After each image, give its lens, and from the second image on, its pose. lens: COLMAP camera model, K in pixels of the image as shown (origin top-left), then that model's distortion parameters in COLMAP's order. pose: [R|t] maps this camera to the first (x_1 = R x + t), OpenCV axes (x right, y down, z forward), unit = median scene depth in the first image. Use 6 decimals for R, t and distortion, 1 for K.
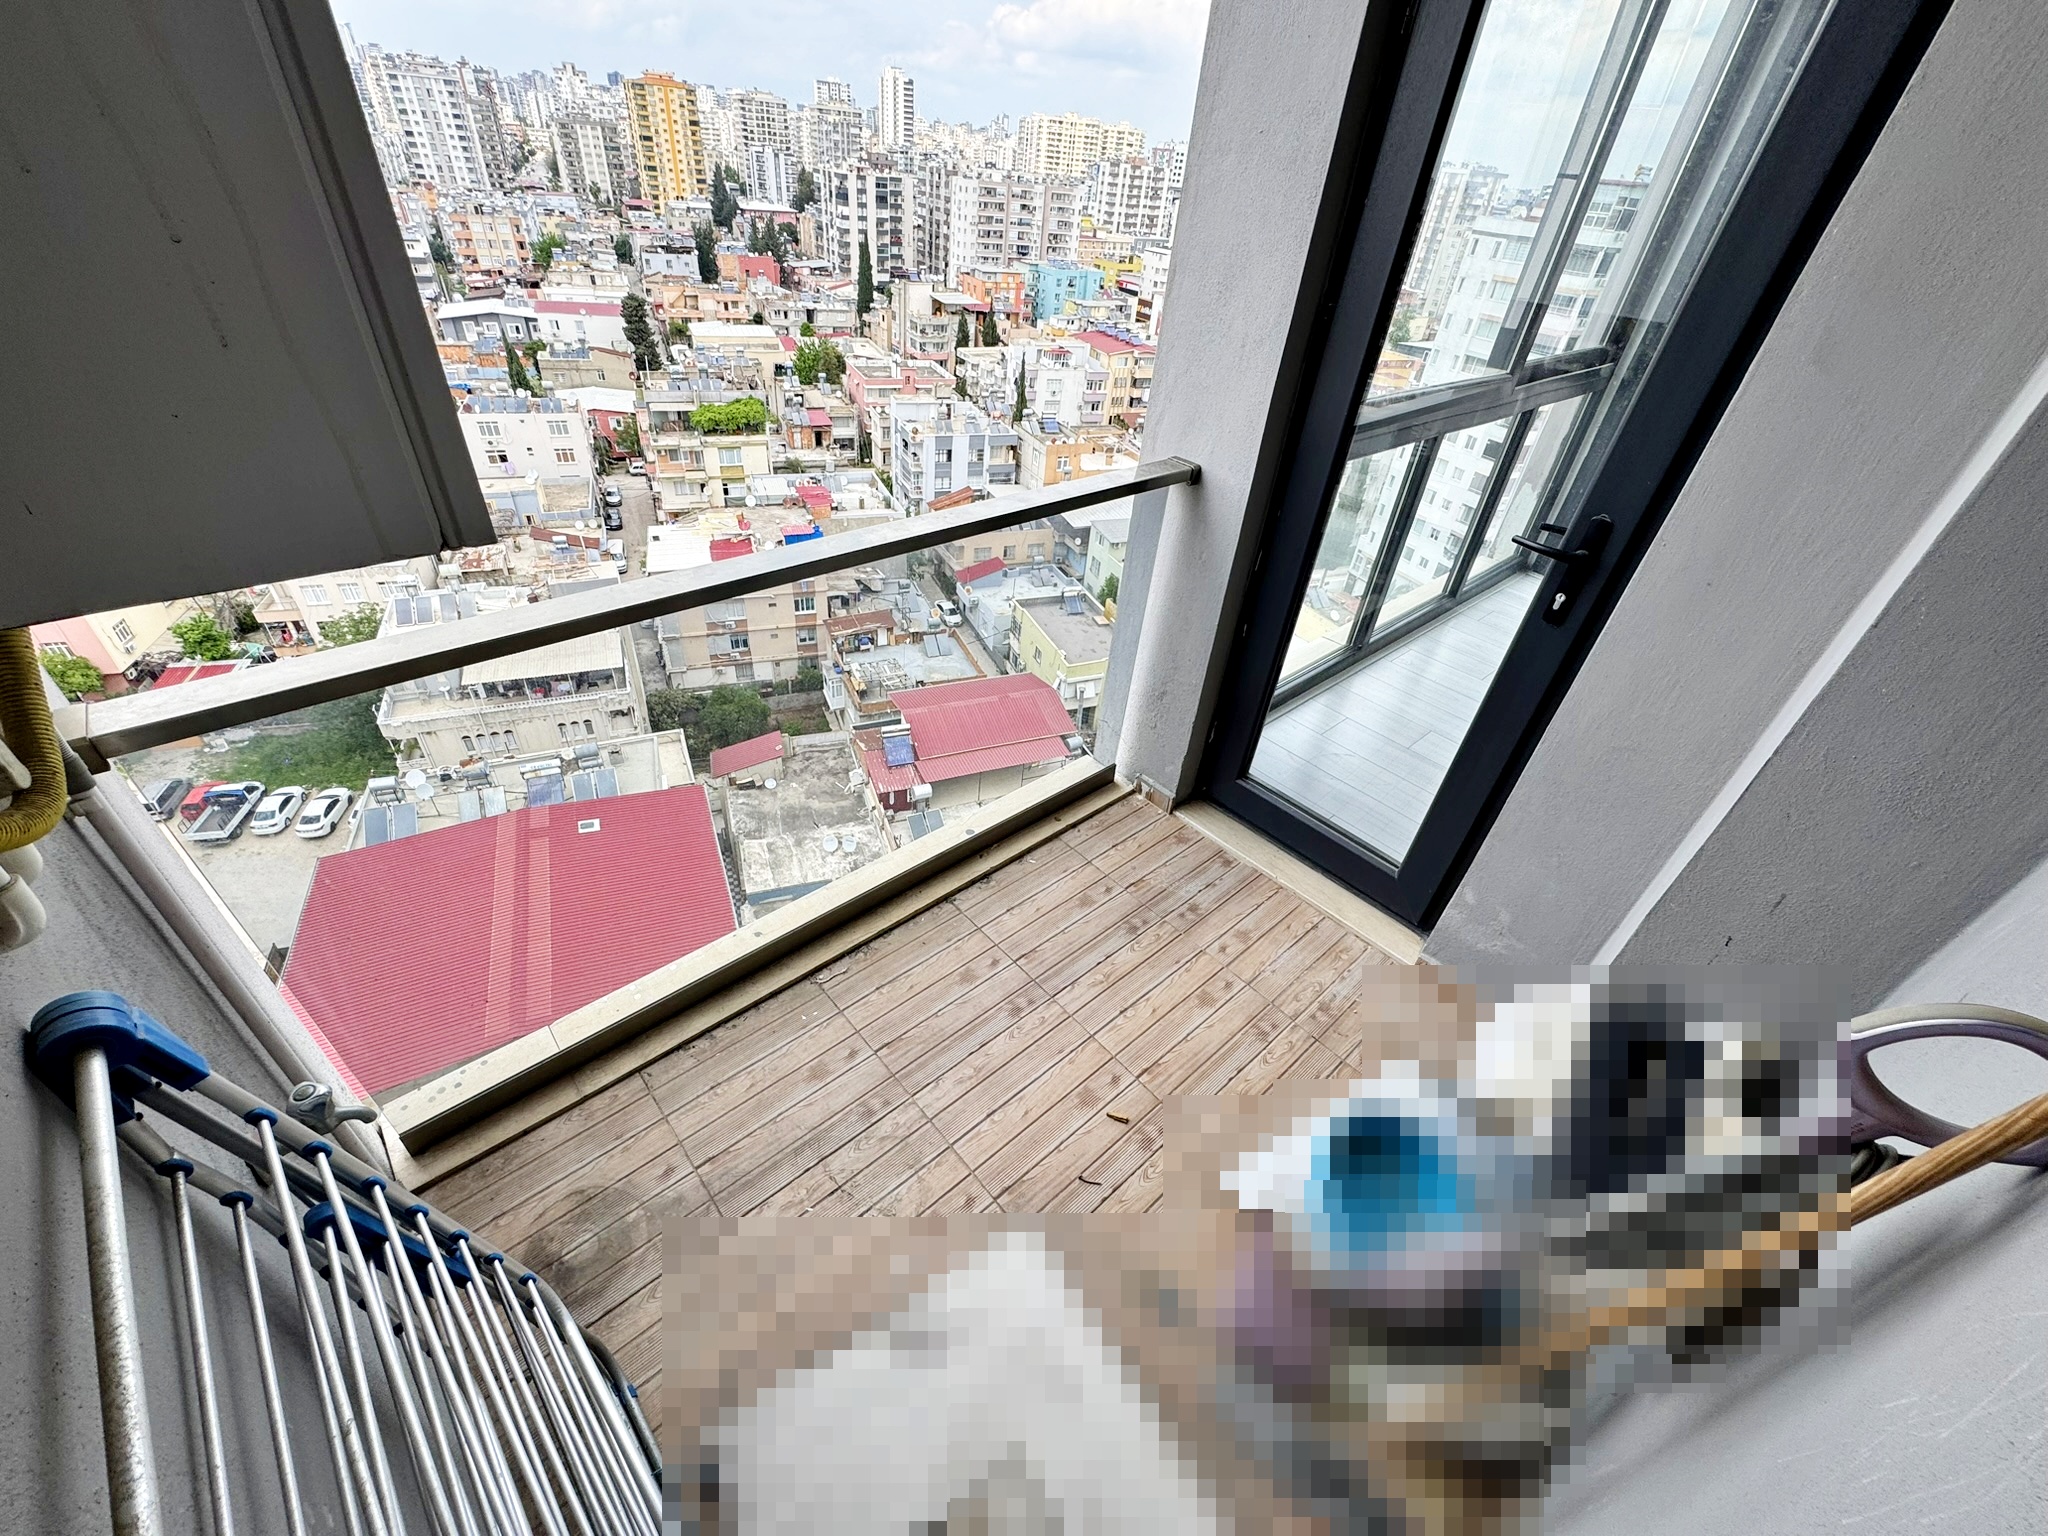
lens RADIAL K [[820.2, 0, 1024.0], [0, 820.2, 768.0], [0, 0, 1]] dist [-0.003090, -0.000463]
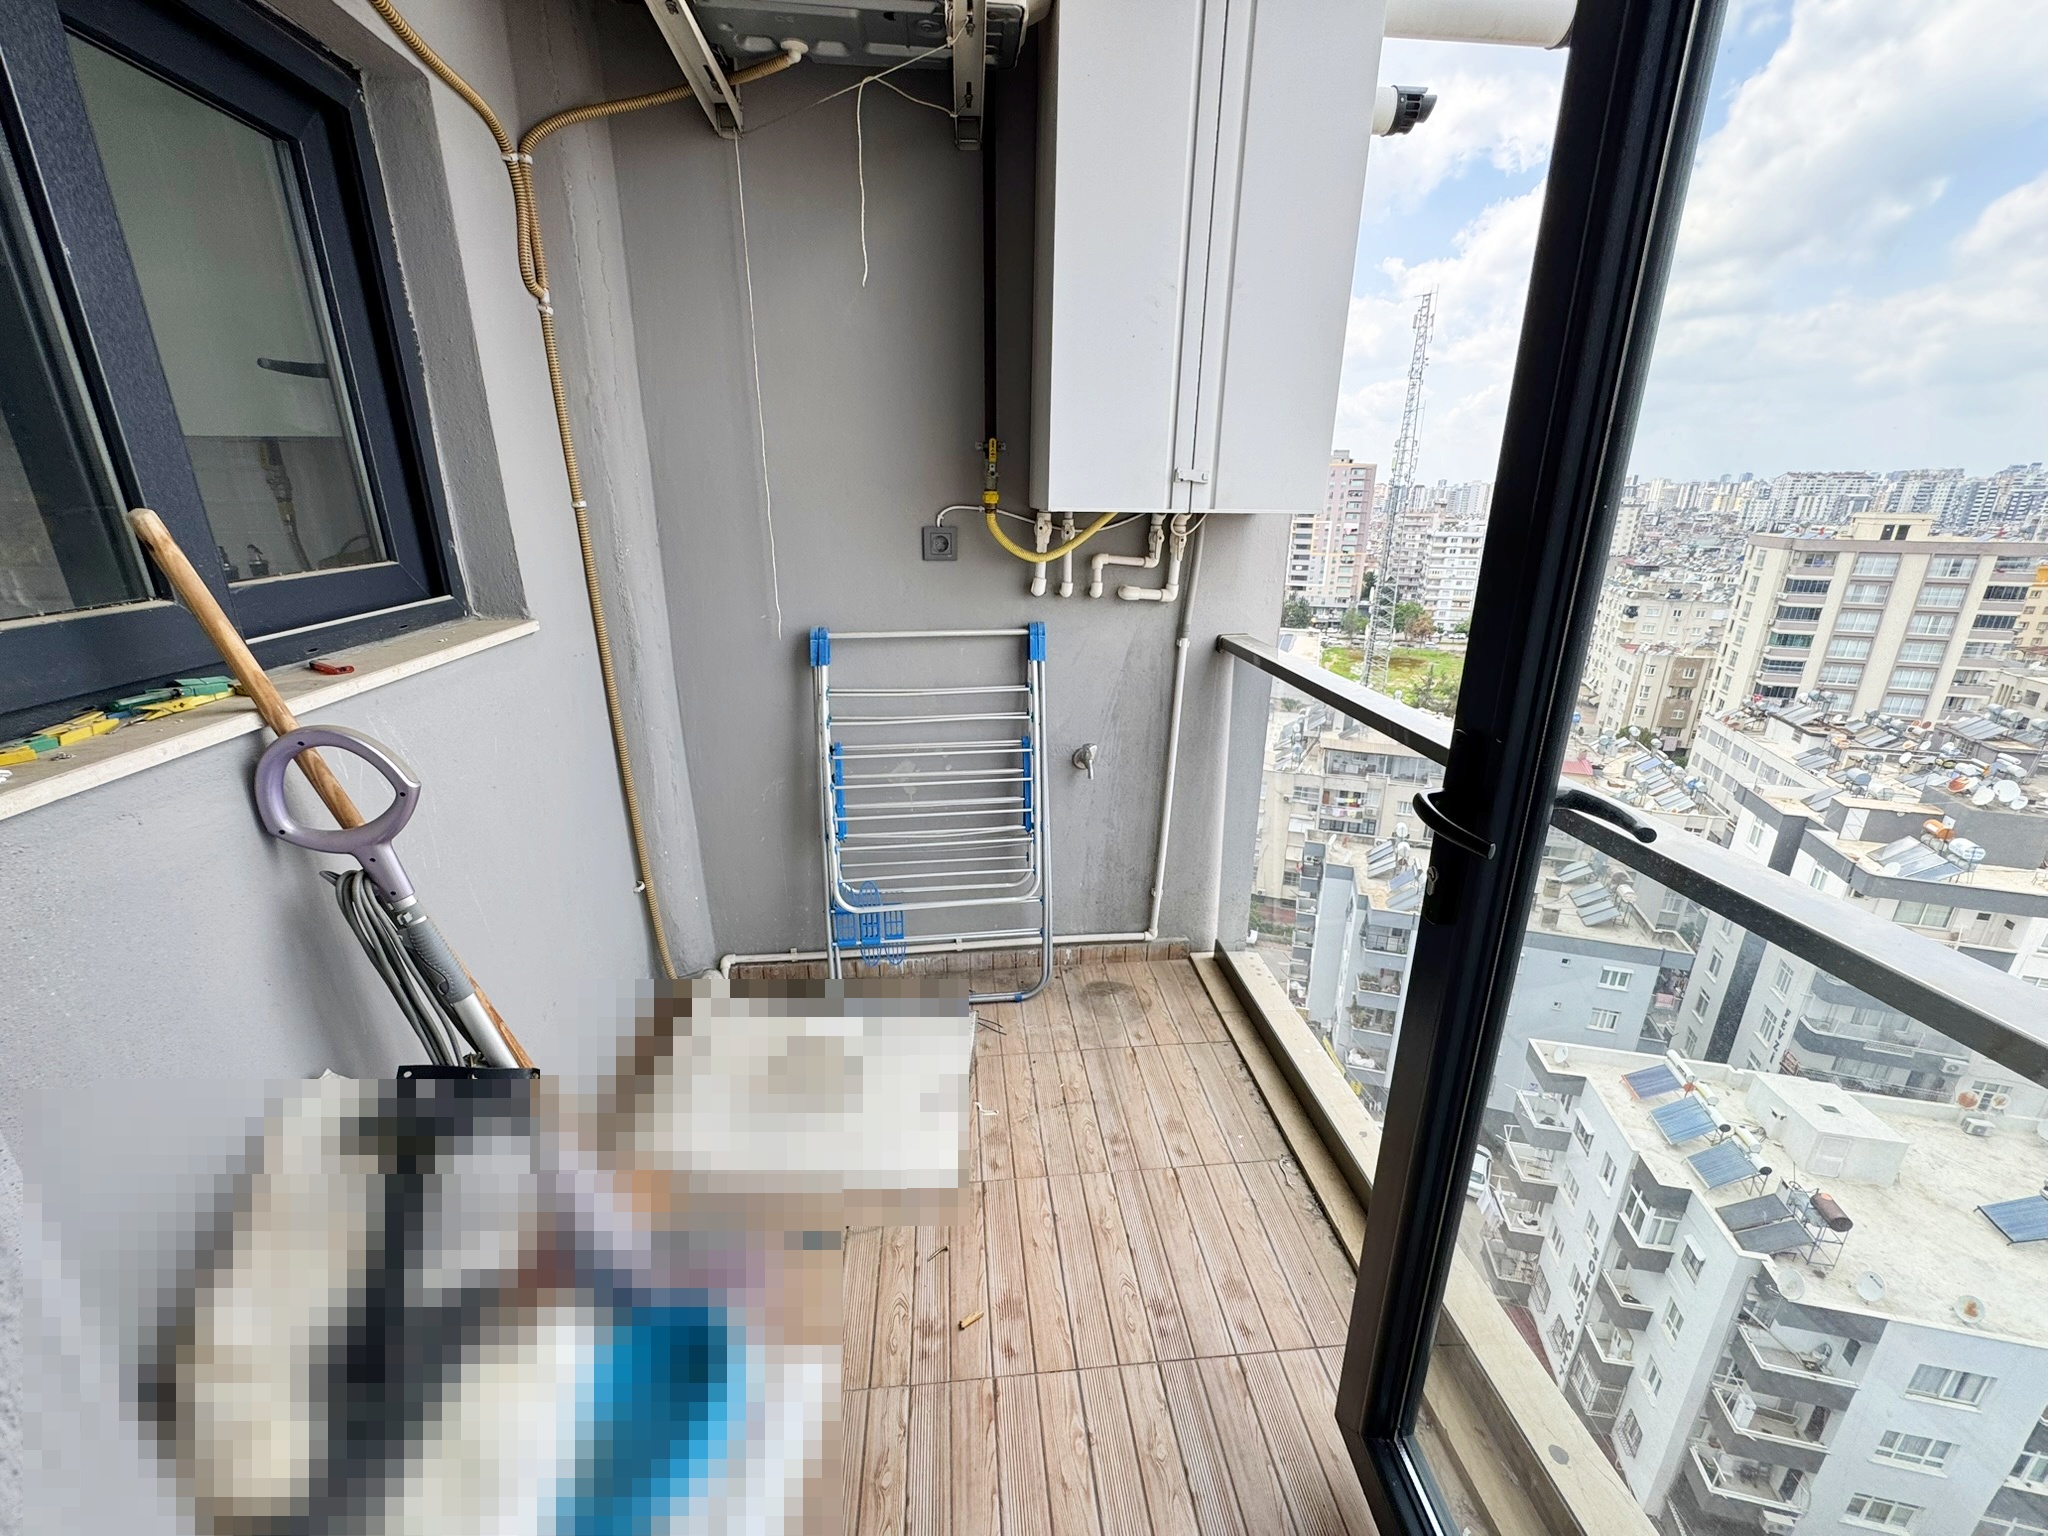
lens RADIAL K [[818.9, 0, 1022.2], [0, 818.9, 768.3], [0, 0, 1]] dist [-0.002291, -0.000250]
pose [[-0.592659, 0.176558, -0.785864, 0.650339], [-0.523539, 0.657015, 0.542437, -0.429124], [0.612097, 0.732911, -0.296951, 0.886437]]
